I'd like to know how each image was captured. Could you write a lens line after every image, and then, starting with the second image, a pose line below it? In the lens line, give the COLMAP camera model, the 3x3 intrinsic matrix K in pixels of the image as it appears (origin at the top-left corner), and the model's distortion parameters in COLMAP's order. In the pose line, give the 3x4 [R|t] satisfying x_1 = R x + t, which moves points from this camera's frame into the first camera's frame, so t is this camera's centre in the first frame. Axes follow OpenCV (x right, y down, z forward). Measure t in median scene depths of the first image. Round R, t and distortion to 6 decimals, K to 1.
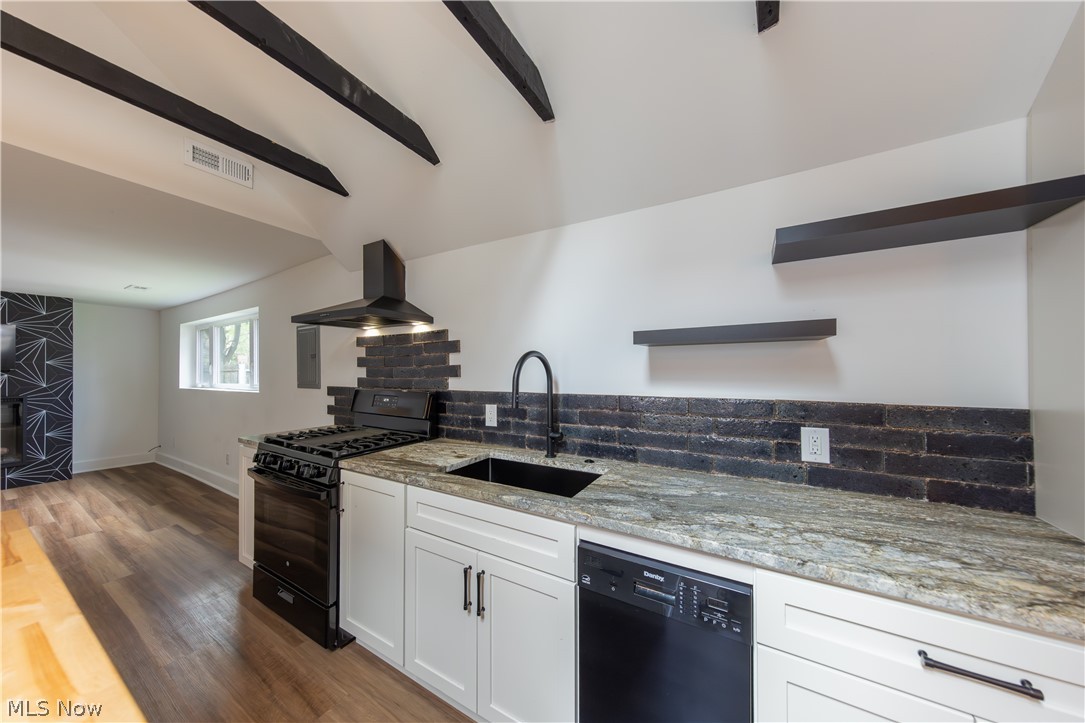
lens RADIAL K [[347.8, 0, 544.5], [0, 347.8, 369.6], [0, 0, 1]] dist [0.002374, 0.000214]
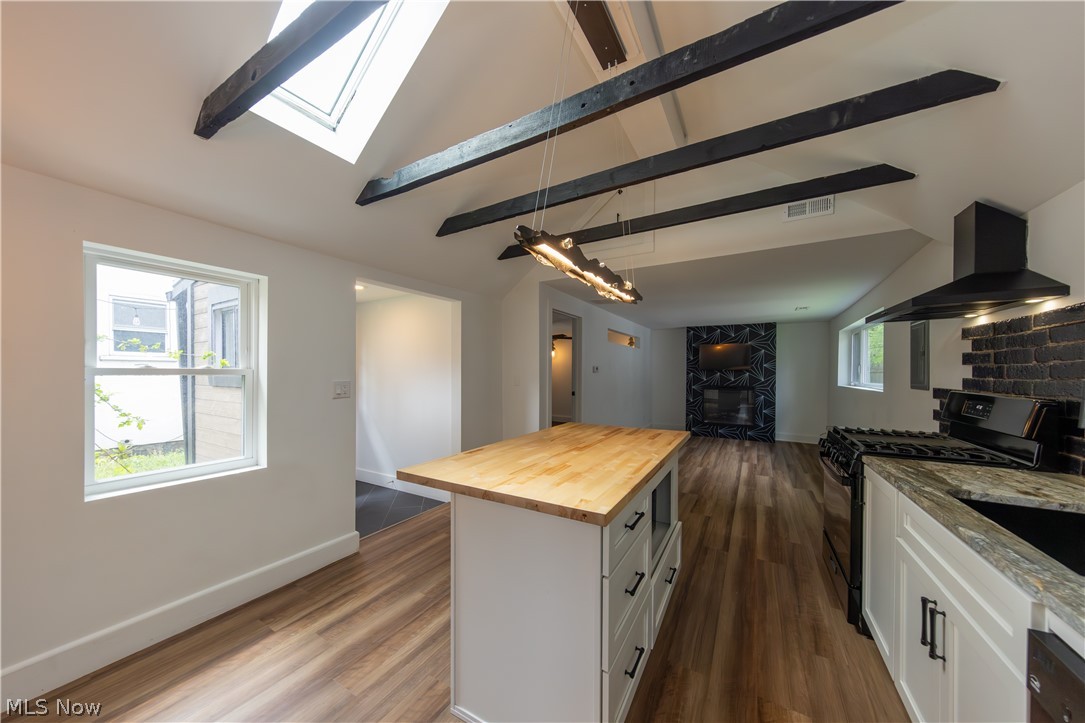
lens RADIAL K [[360.7, 0, 544.9], [0, 360.7, 370.6], [0, 0, 1]] dist [-0.000092, -0.000022]
pose [[0.000152, -0.001519, -0.999999, 0.314869], [0.002498, 0.999996, -0.001519, 0.004427], [0.999997, -0.002498, 0.000156, 0.029947]]
